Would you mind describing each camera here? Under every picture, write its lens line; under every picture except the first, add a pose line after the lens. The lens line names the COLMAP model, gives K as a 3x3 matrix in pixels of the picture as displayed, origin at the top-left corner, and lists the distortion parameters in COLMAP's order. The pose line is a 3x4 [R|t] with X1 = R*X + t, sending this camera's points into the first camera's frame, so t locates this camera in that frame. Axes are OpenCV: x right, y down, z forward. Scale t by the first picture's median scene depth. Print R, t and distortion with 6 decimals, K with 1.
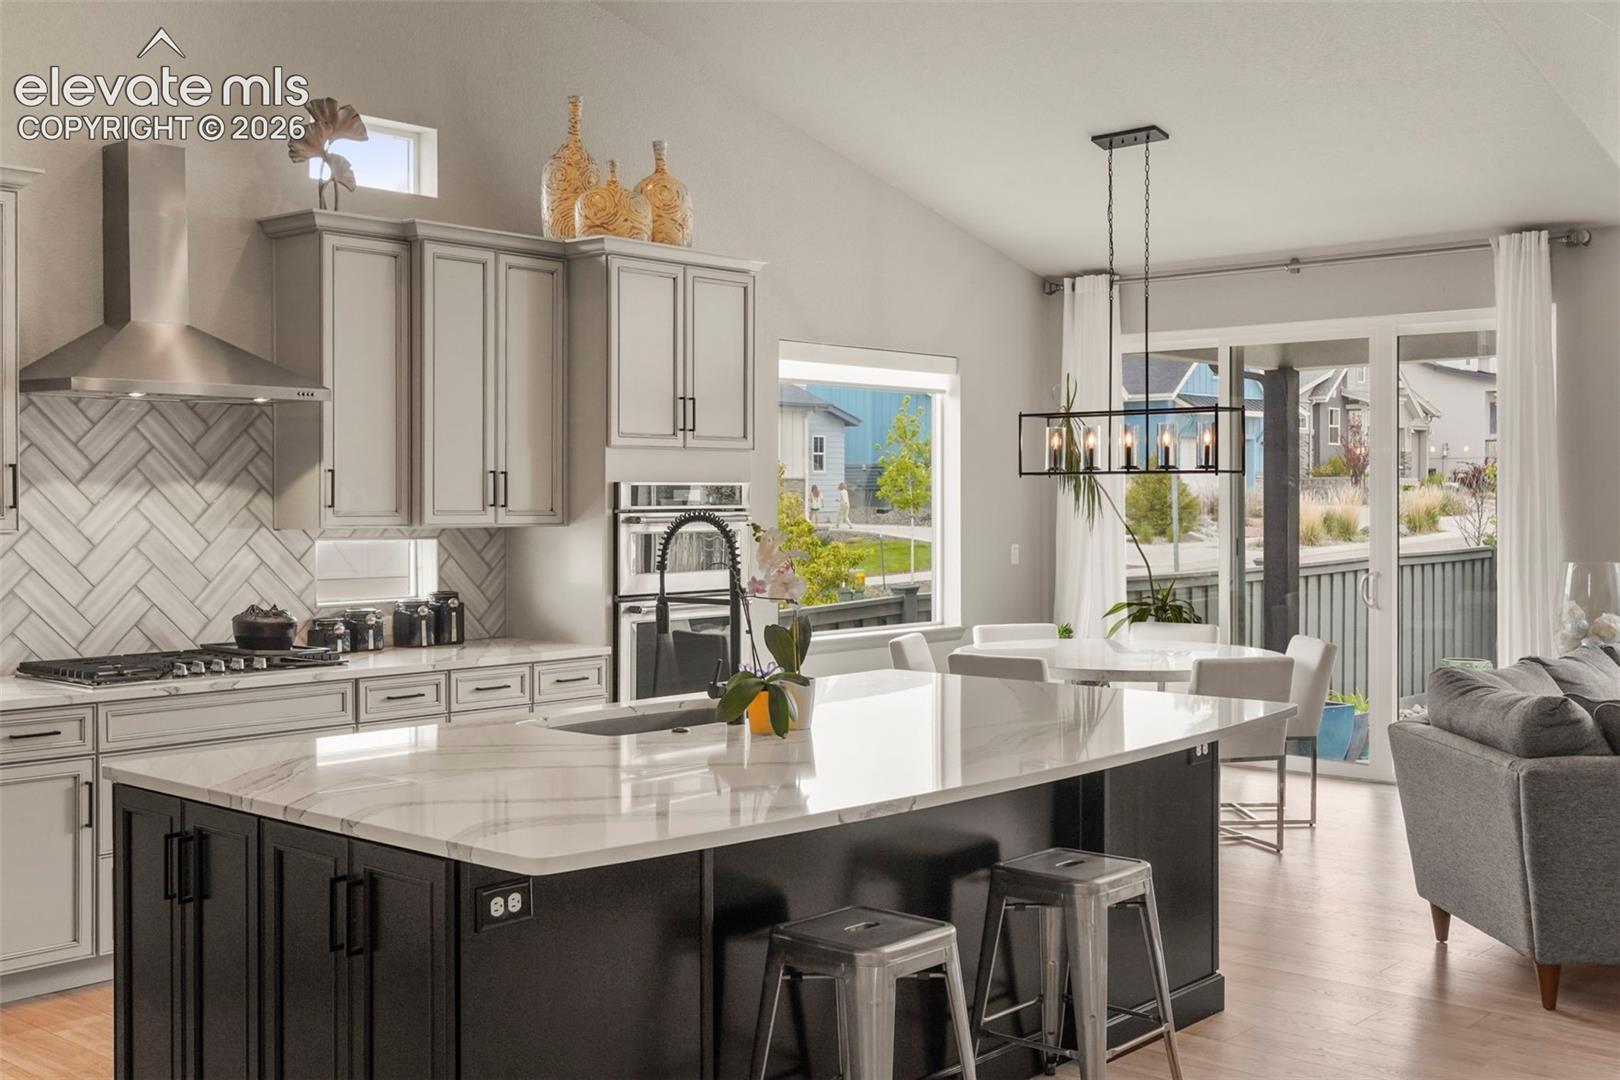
lens RADIAL K [[1743.7, 0, 839.2], [0, 1743.7, 508.2], [0, 0, 1]] dist [-0.000637, 0.000000]
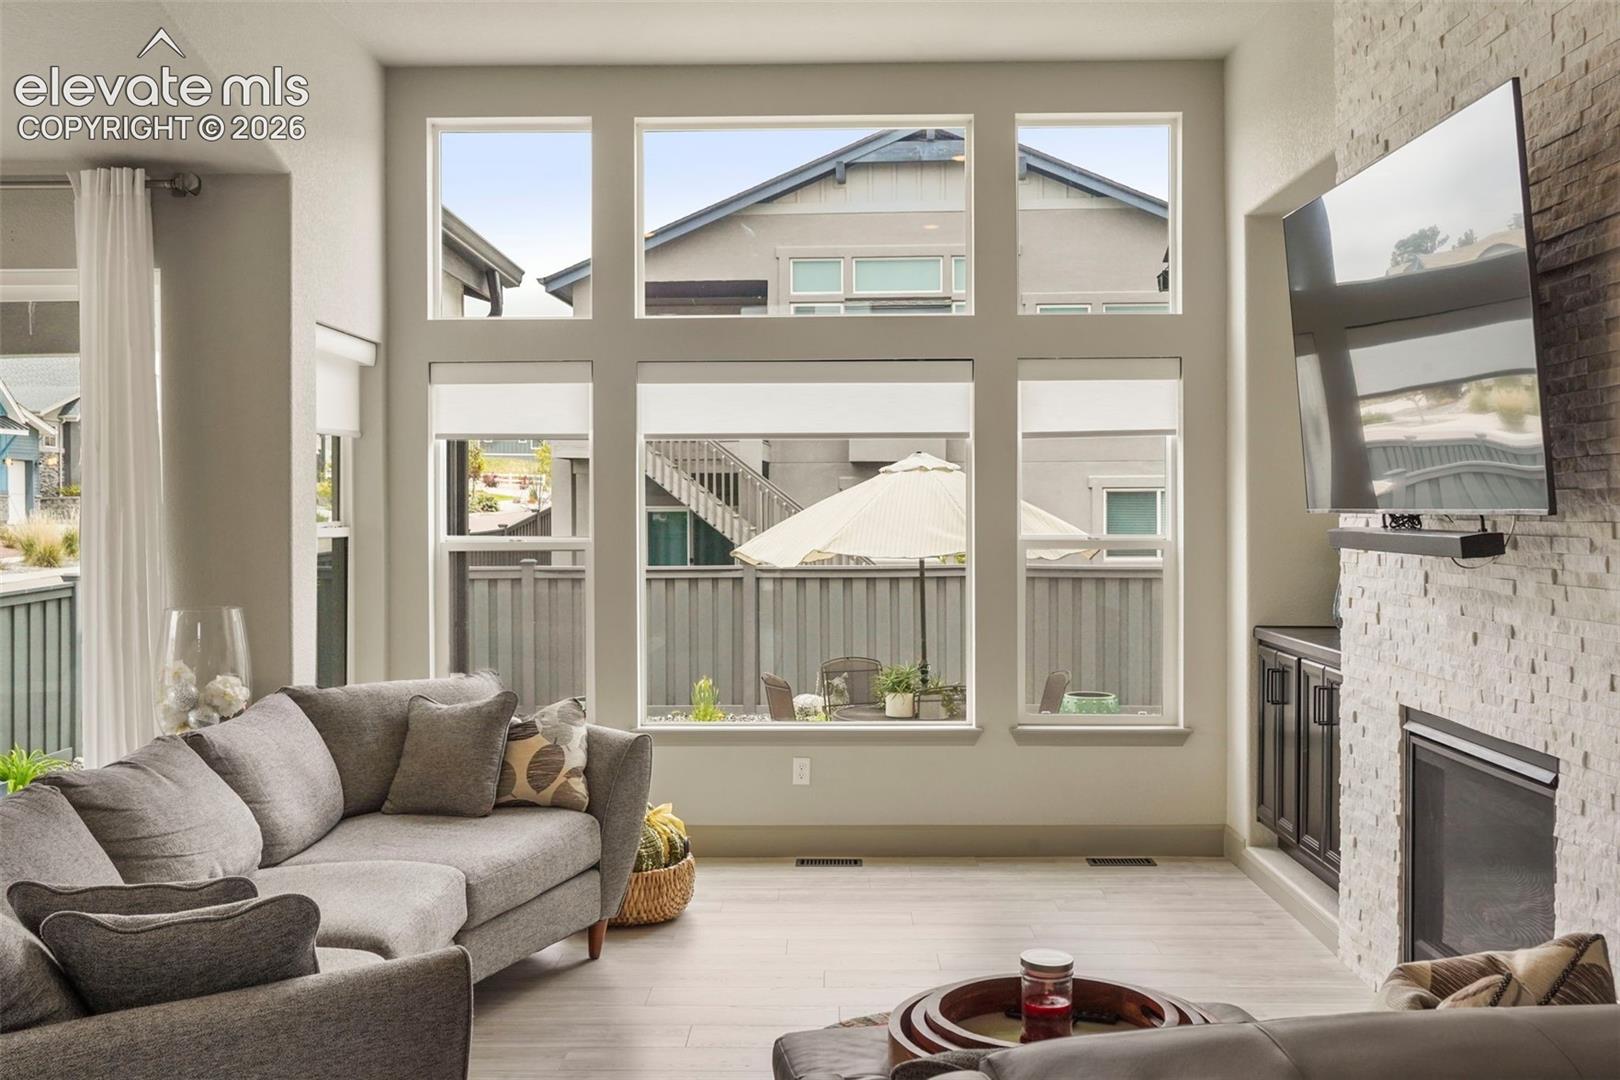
lens RADIAL K [[1620.1, 0, 849.3], [0, 1620.1, 528.3], [0, 0, 1]] dist [0.001510, 0.000000]
pose [[0.755822, -0.007045, 0.654740, 0.149688], [0.006287, 0.999974, 0.003503, -0.004128], [-0.654747, 0.001469, 0.755846, 0.230383]]
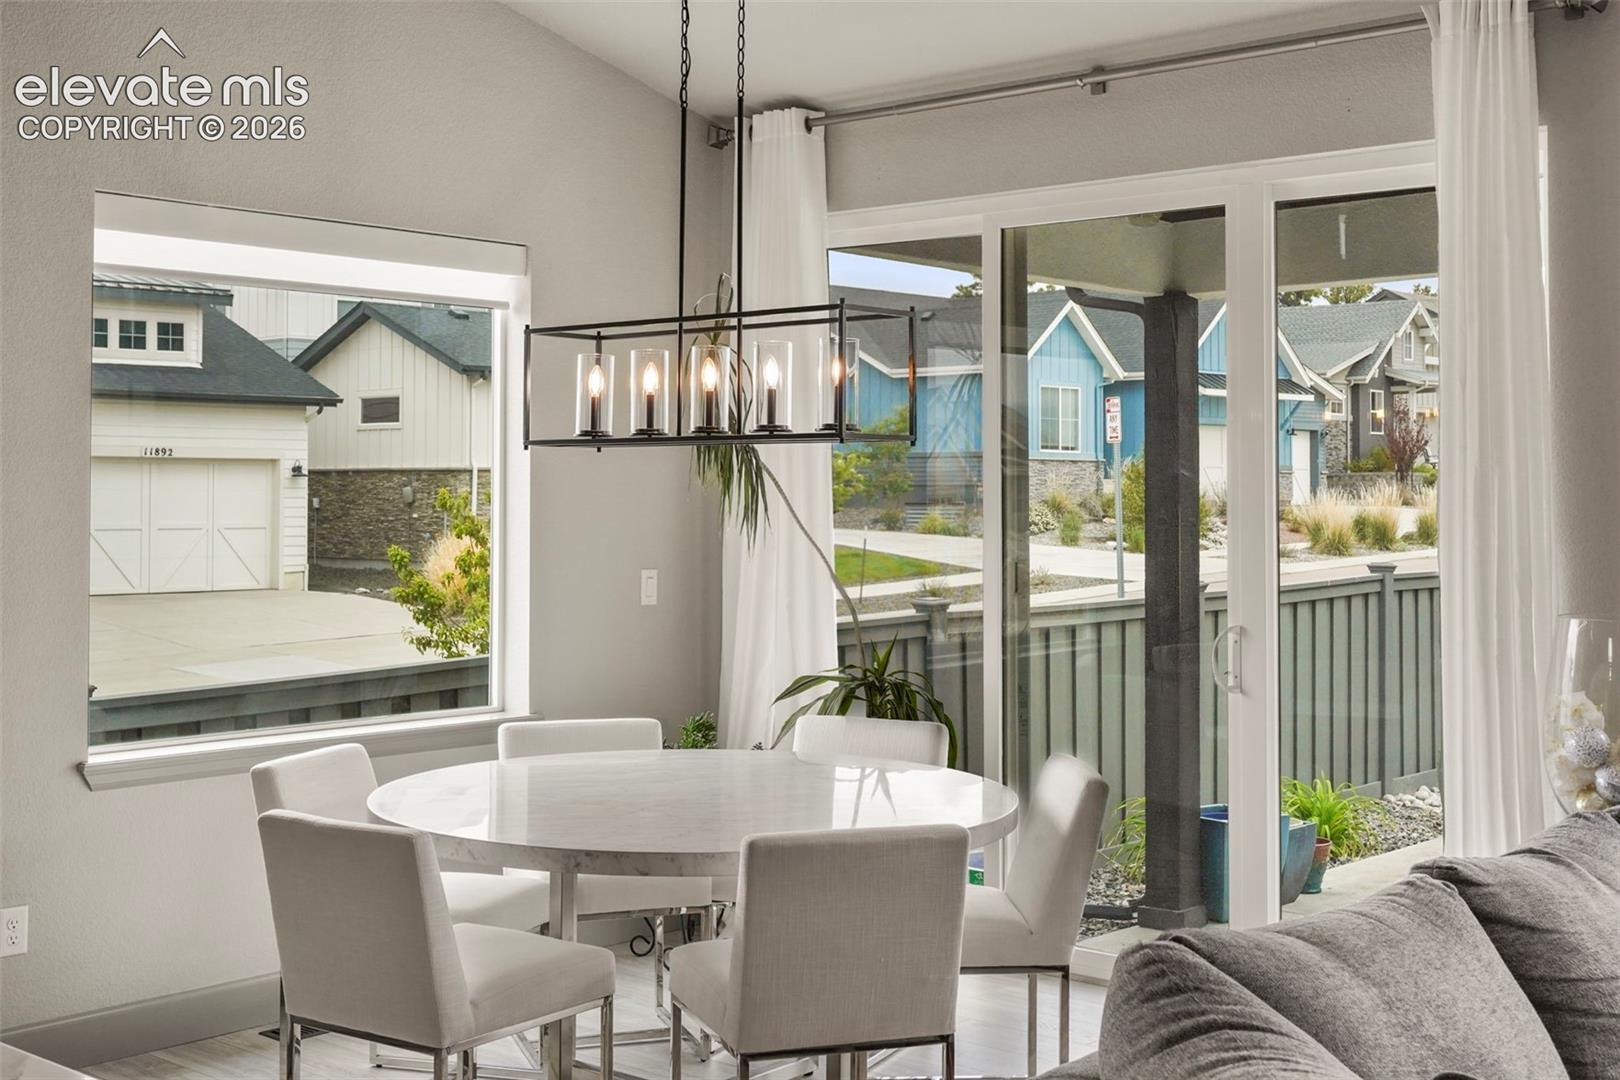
lens RADIAL K [[2057.7, 0, 810.0], [0, 2057.7, 436.9], [0, 0, 1]] dist [0.000601, 0.000000]
pose [[0.999979, 0.003200, 0.005604, 0.157452], [-0.003005, 0.999401, -0.034463, -0.000512], [-0.005711, 0.034445, 0.999390, 0.324651]]
